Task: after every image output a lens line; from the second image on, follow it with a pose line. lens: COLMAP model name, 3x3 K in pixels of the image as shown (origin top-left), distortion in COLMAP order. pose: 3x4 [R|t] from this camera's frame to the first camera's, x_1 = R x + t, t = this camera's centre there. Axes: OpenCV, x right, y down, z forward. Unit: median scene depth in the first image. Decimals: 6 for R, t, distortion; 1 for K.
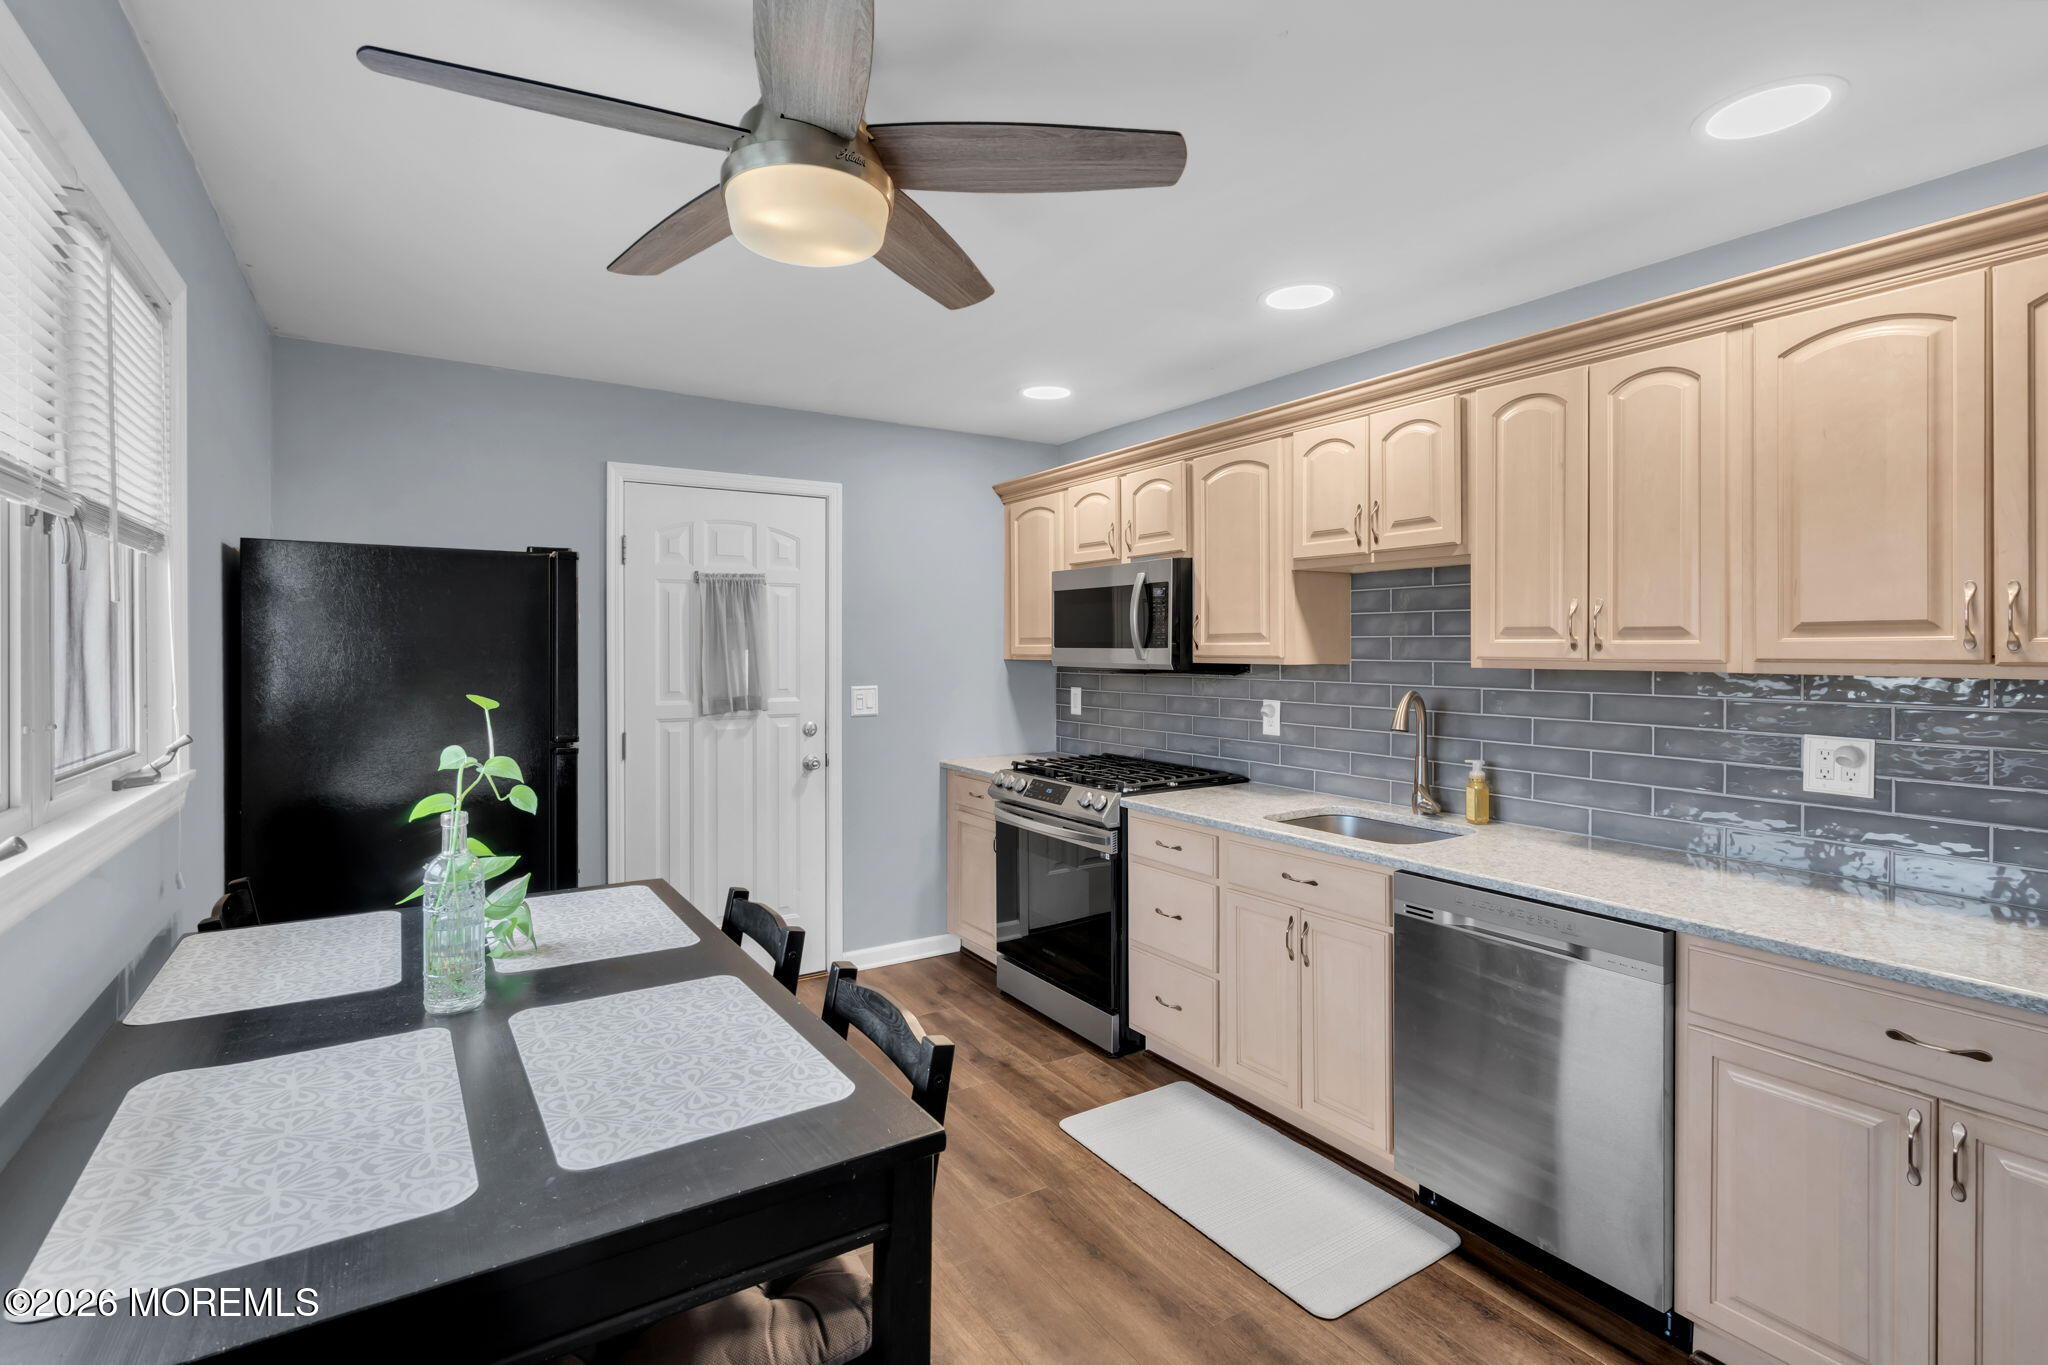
lens RADIAL K [[956.7, 0, 996.3], [0, 956.7, 645.5], [0, 0, 1]] dist [0.000467, 0.000334]
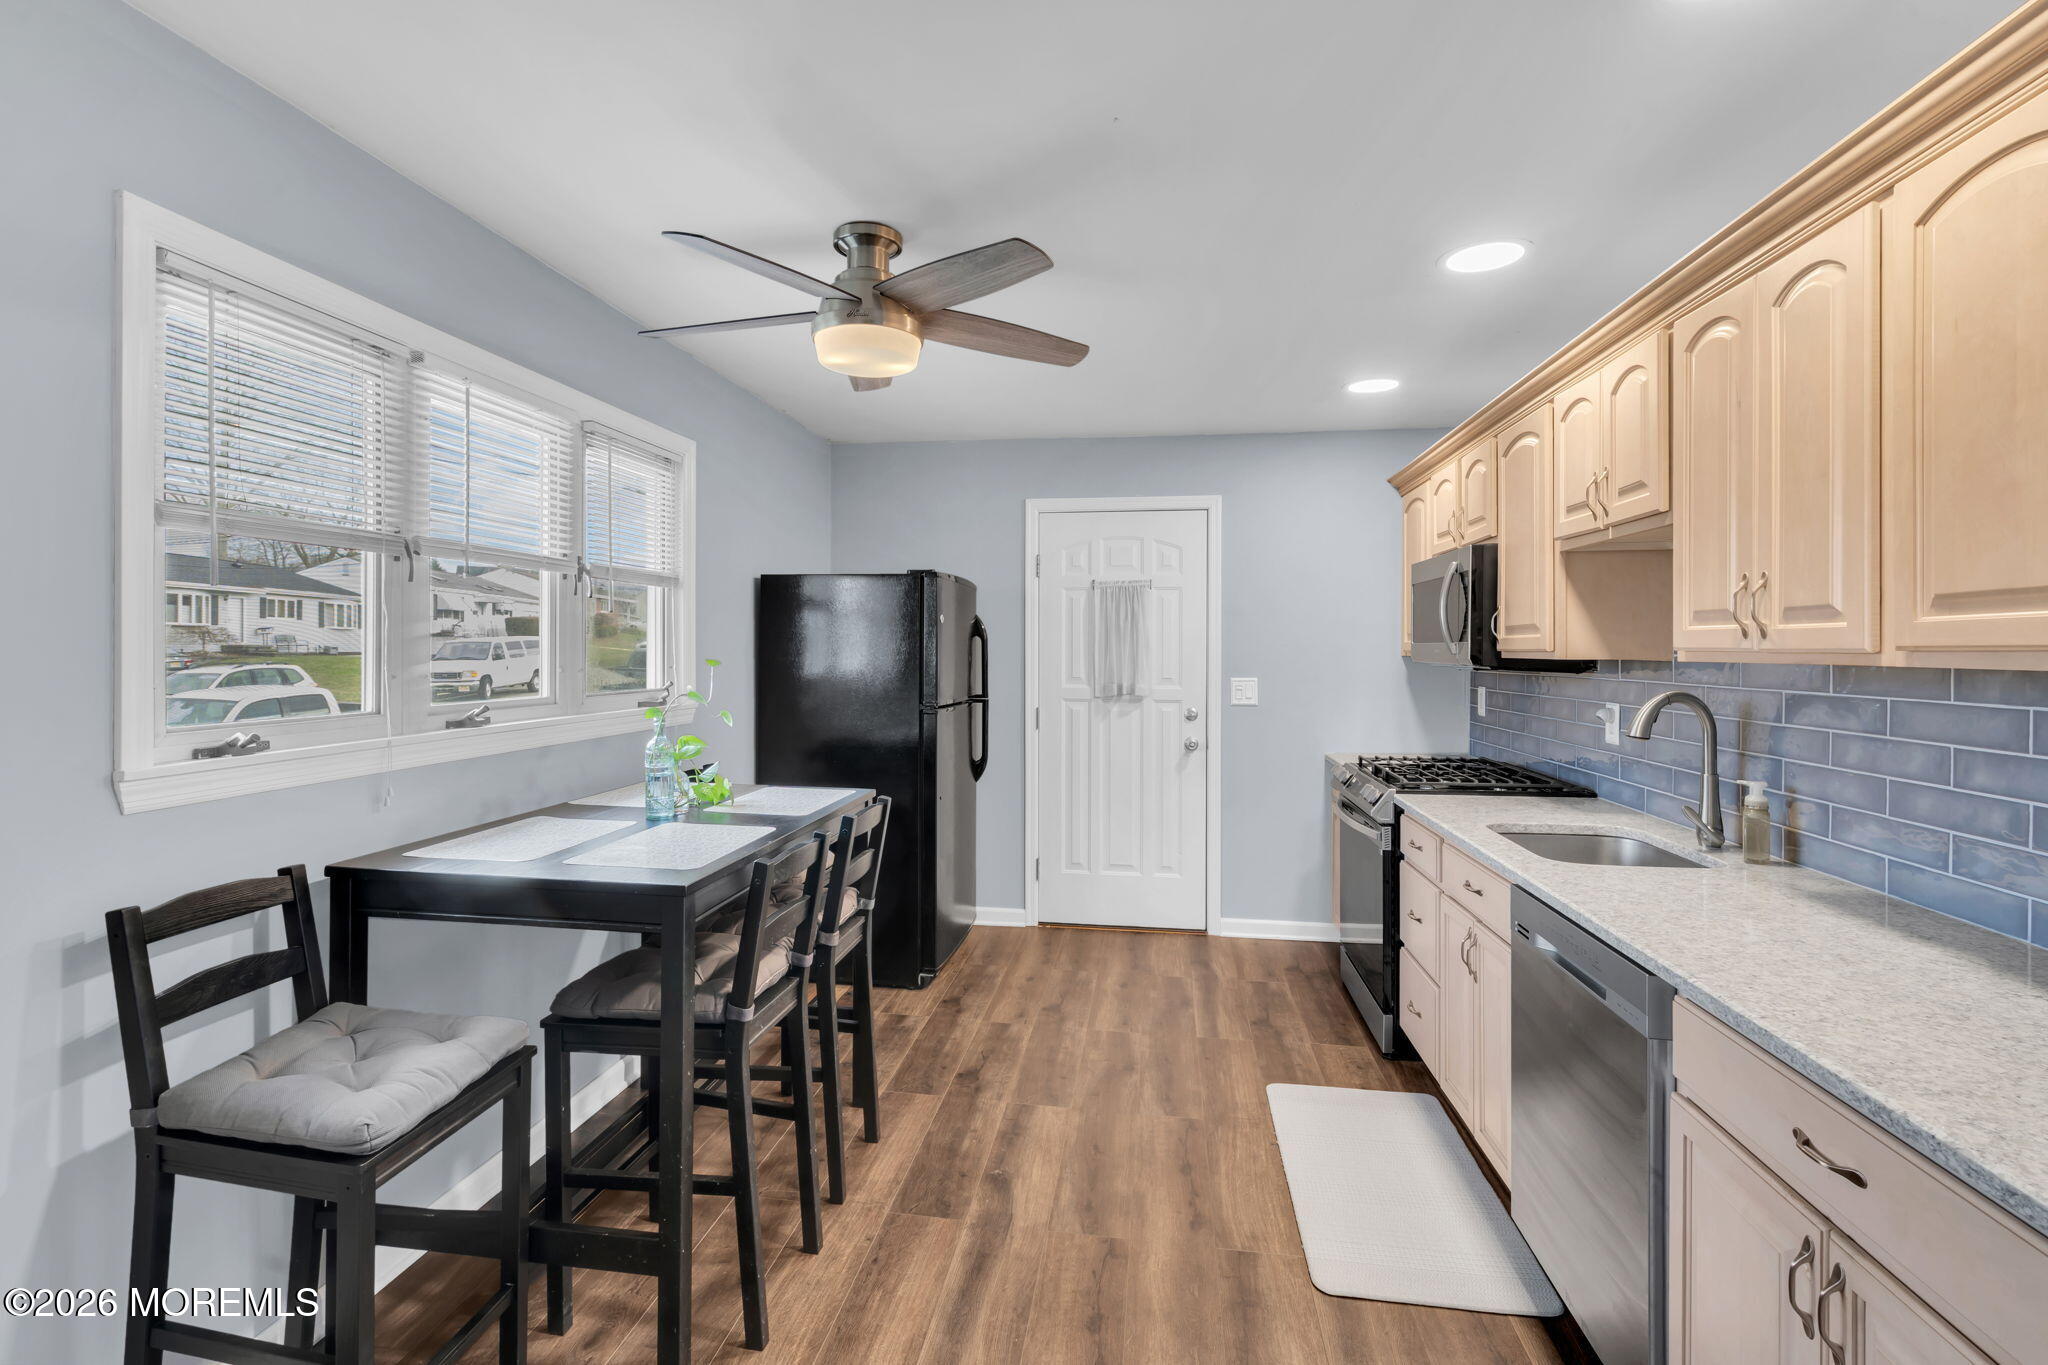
lens RADIAL K [[956.7, 0, 1012.7], [0, 956.7, 650.6], [0, 0, 1]] dist [0.000467, 0.000334]
pose [[0.751677, 0.005159, -0.659512, 0.501363], [-0.004264, 0.999987, 0.002963, 0.011431], [0.659518, 0.000585, 0.751688, 0.007241]]
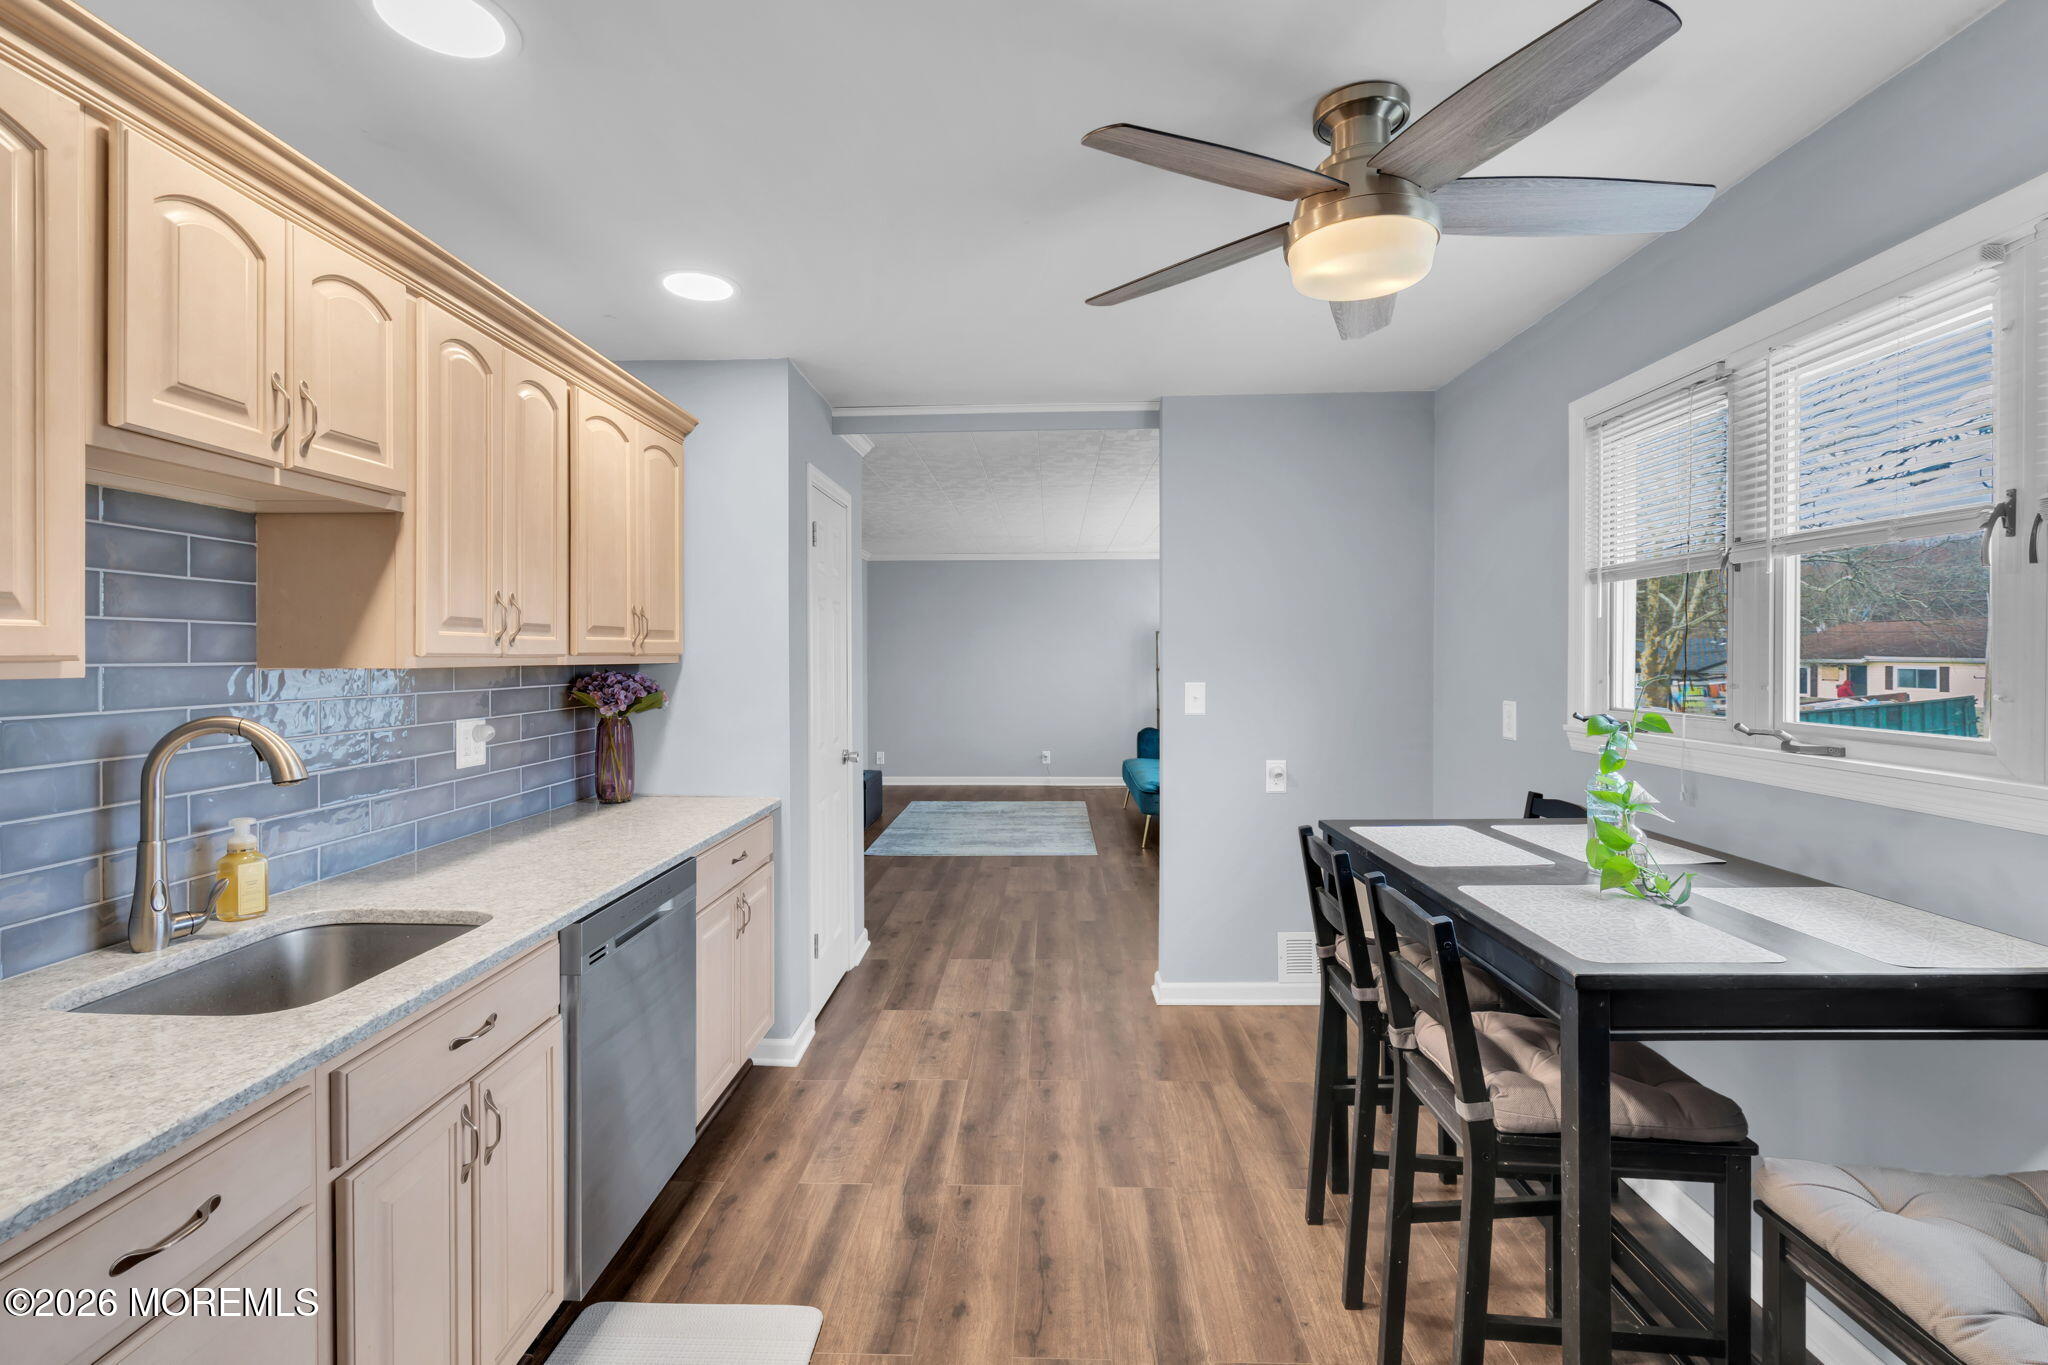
lens RADIAL K [[956.7, 0, 1022.5], [0, 956.7, 665.4], [0, 0, 1]] dist [0.000467, 0.000334]
pose [[-0.835661, -0.001486, 0.549244, -0.251130], [0.003140, 0.999967, 0.007483, 0.014652], [-0.549237, 0.007978, -0.835628, 1.120255]]
